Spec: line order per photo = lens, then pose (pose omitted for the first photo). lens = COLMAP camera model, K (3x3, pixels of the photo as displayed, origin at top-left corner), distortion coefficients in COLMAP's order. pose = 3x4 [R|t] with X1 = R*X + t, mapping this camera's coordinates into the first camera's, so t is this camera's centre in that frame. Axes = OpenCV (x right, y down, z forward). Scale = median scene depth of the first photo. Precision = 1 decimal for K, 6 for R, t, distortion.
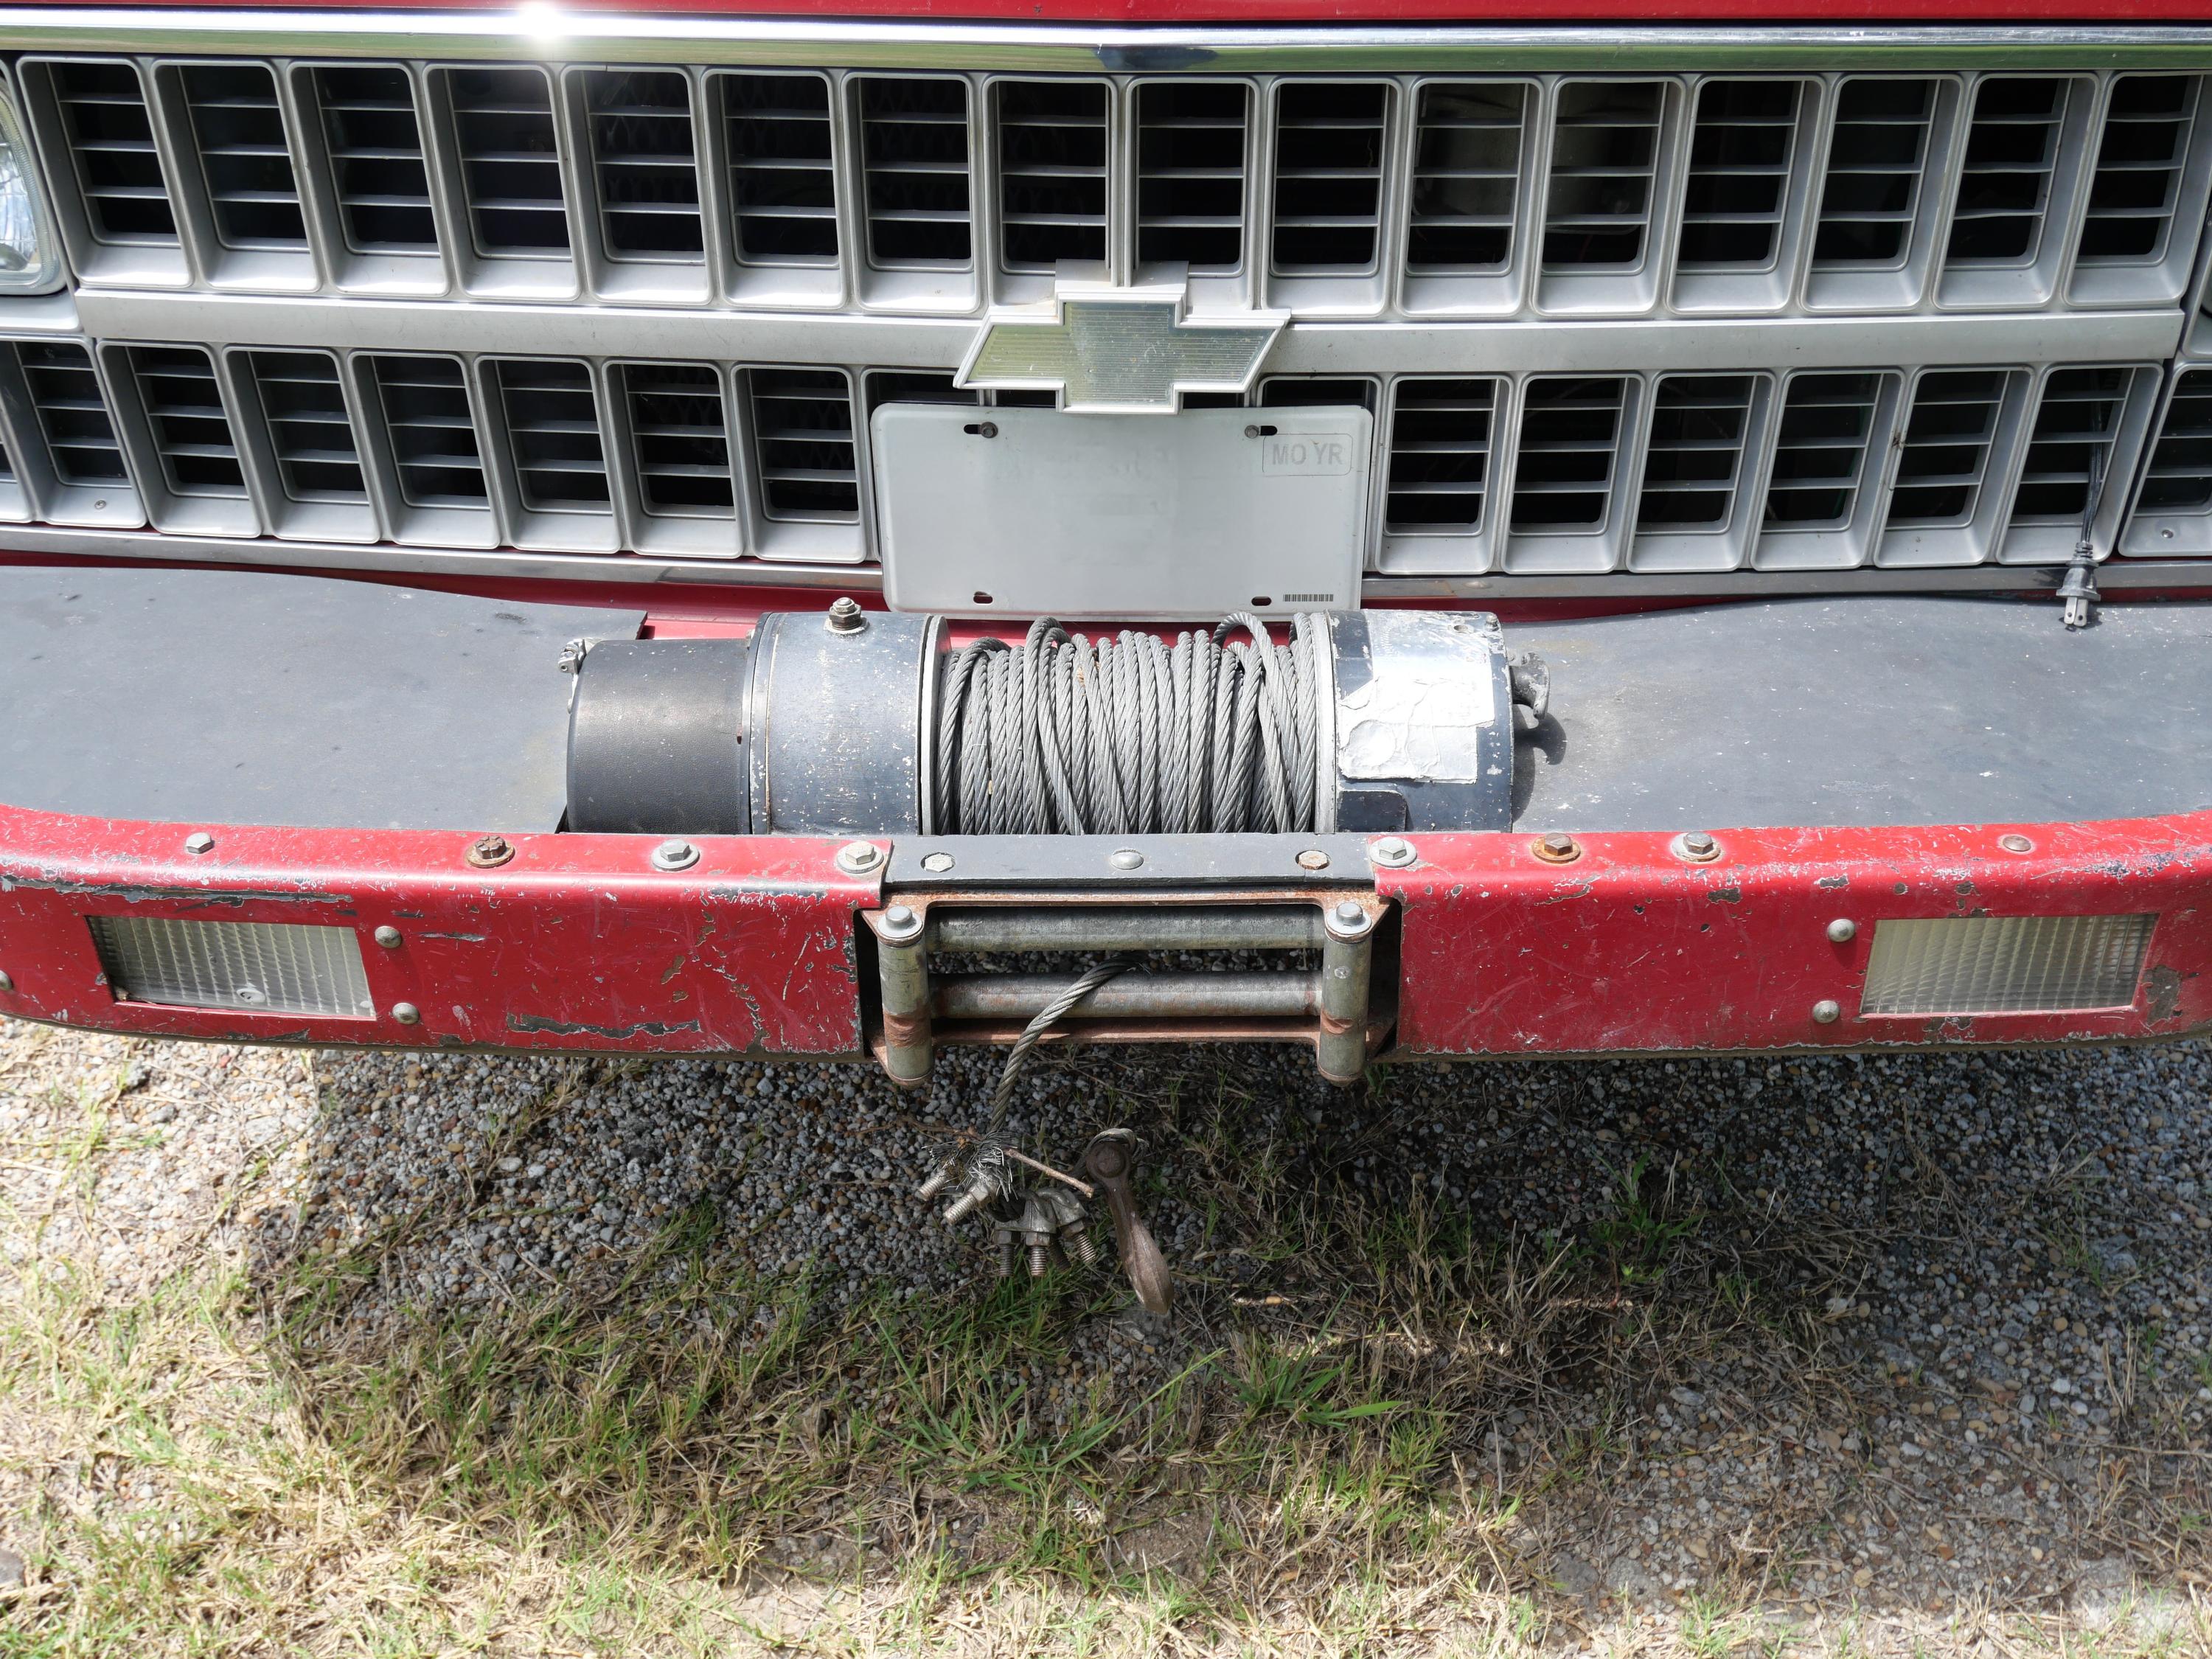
lens RADIAL K [[2095.9, 0, 1106.0], [0, 2095.9, 829.5], [0, 0, 1]] dist [-0.038205, 0.133762]
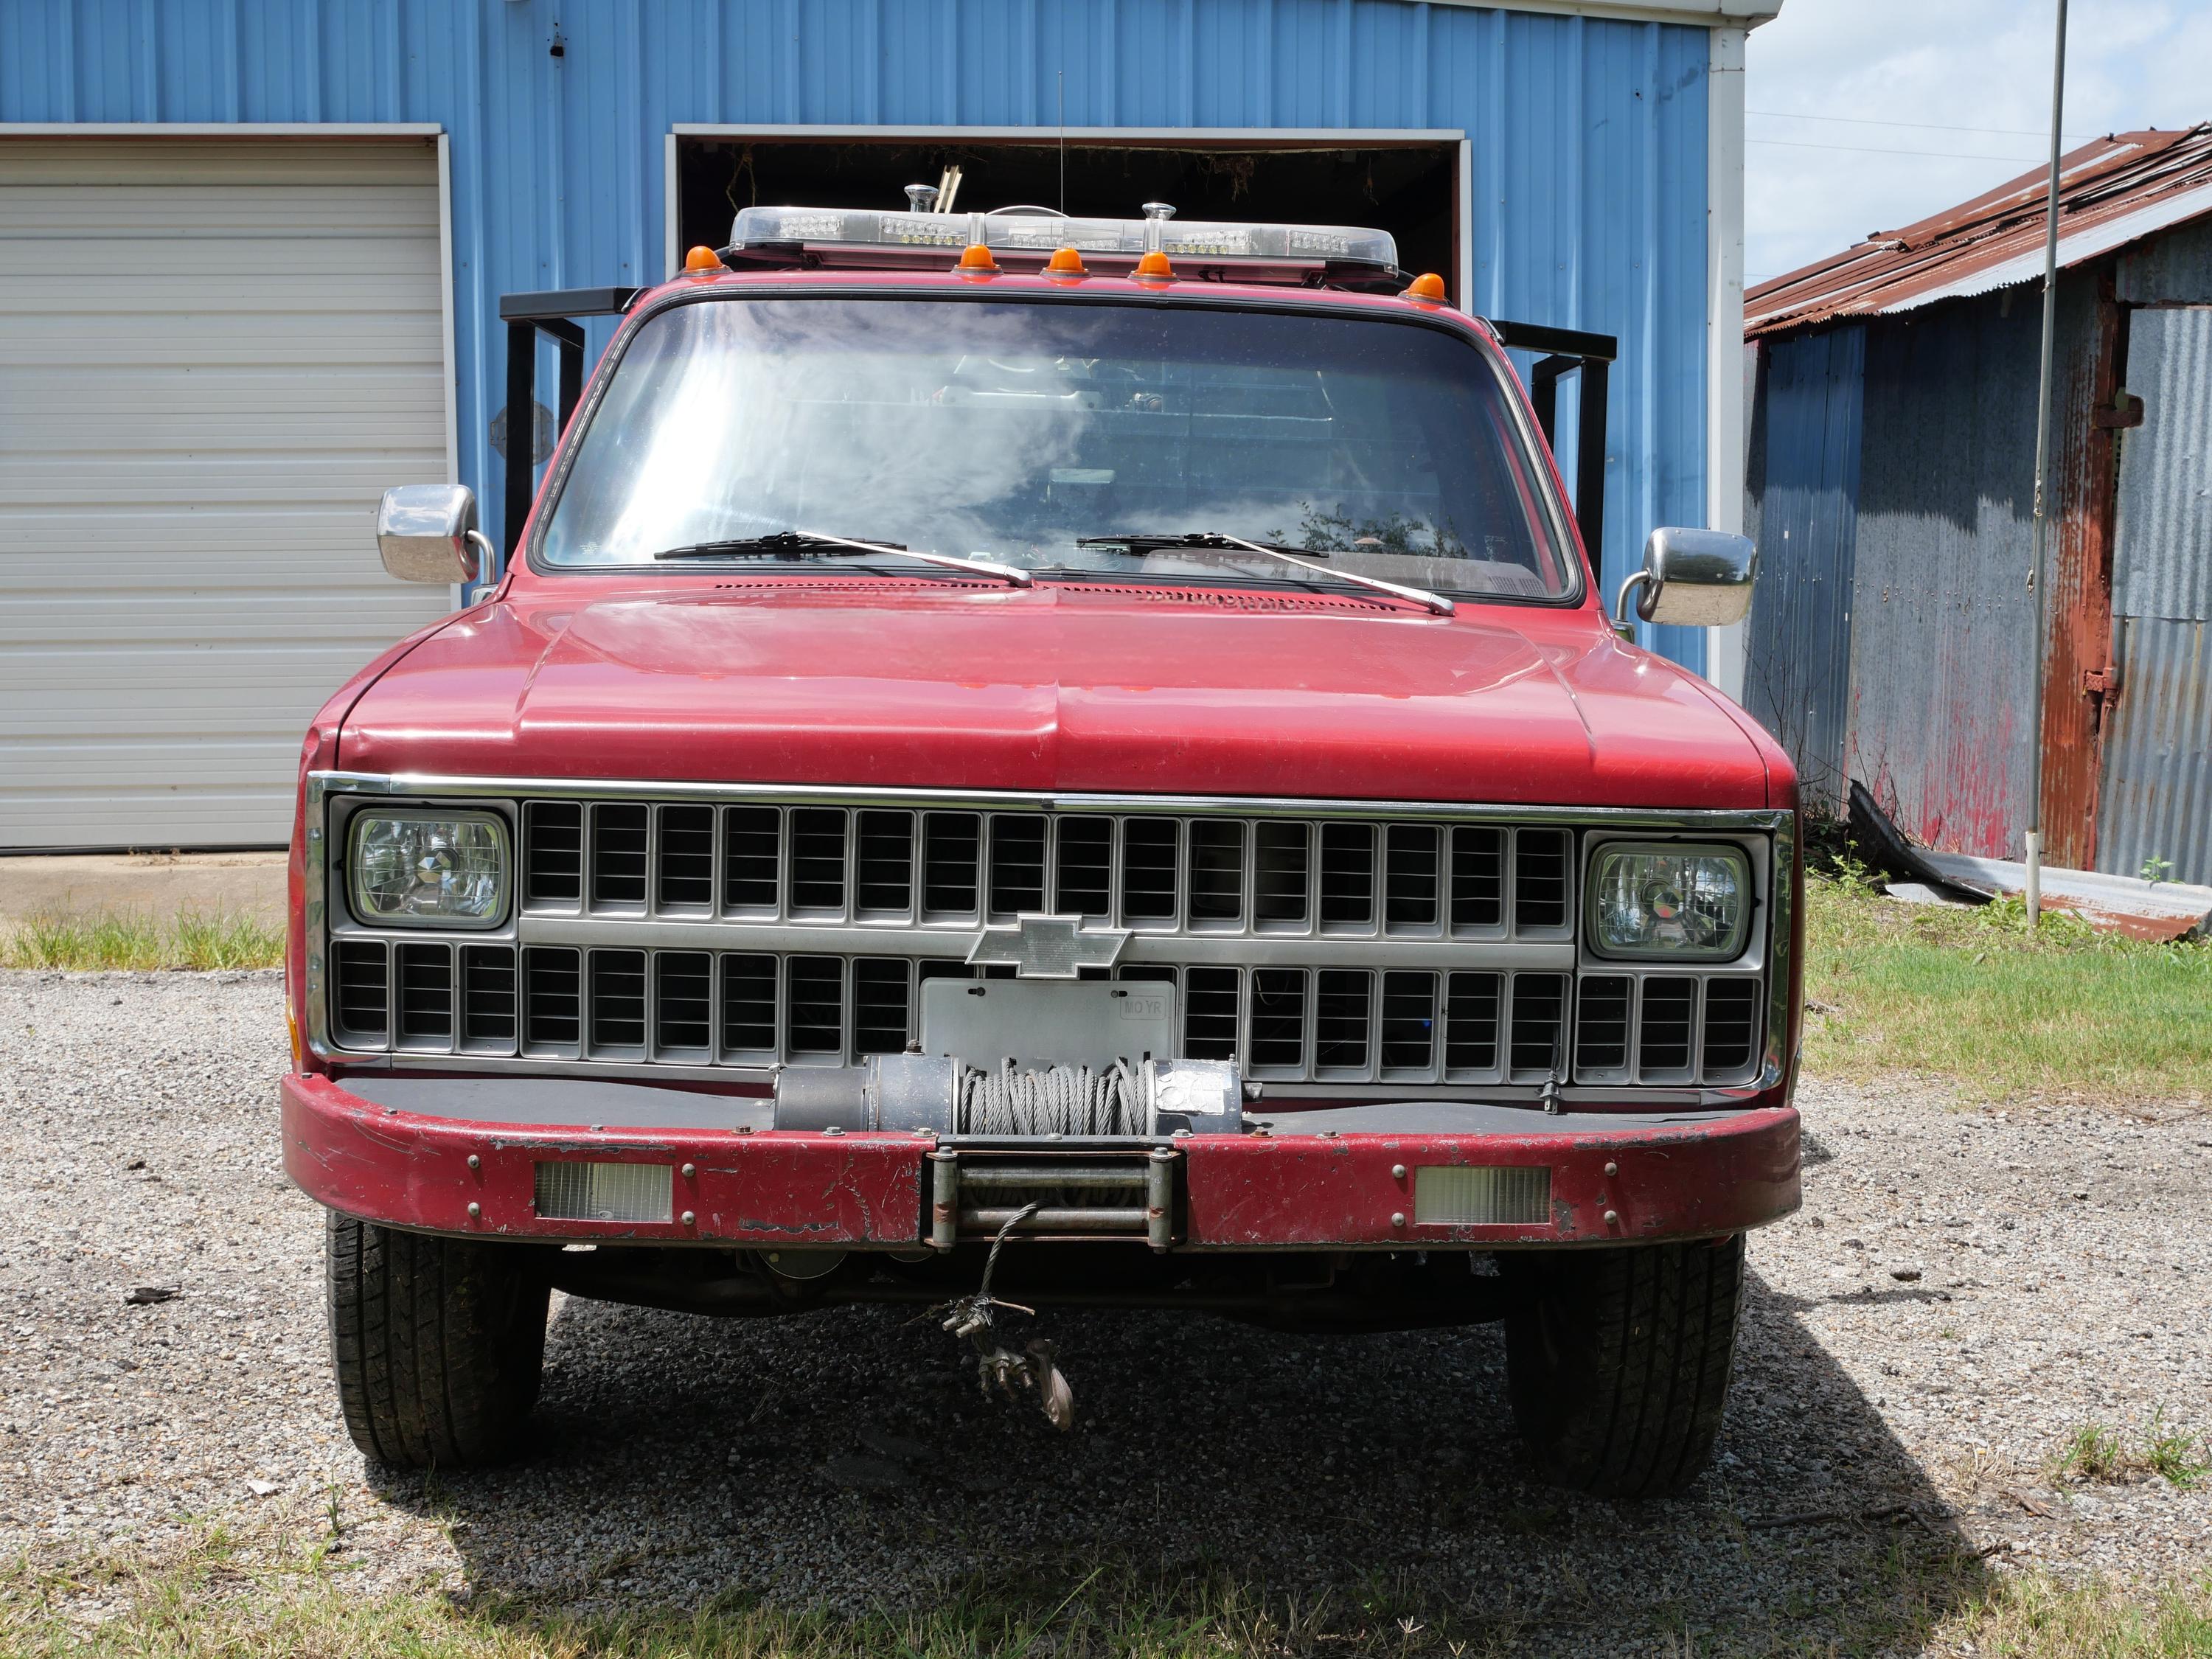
lens RADIAL K [[1604.7, 0, 1106.0], [0, 1604.7, 829.5], [0, 0, 1]] dist [-0.068499, 0.013595]
pose [[0.998288, 0.021046, 0.054570, -0.025830], [0.004835, 0.900126, -0.435602, 0.349498], [-0.058288, 0.435121, 0.898484, -0.449386]]
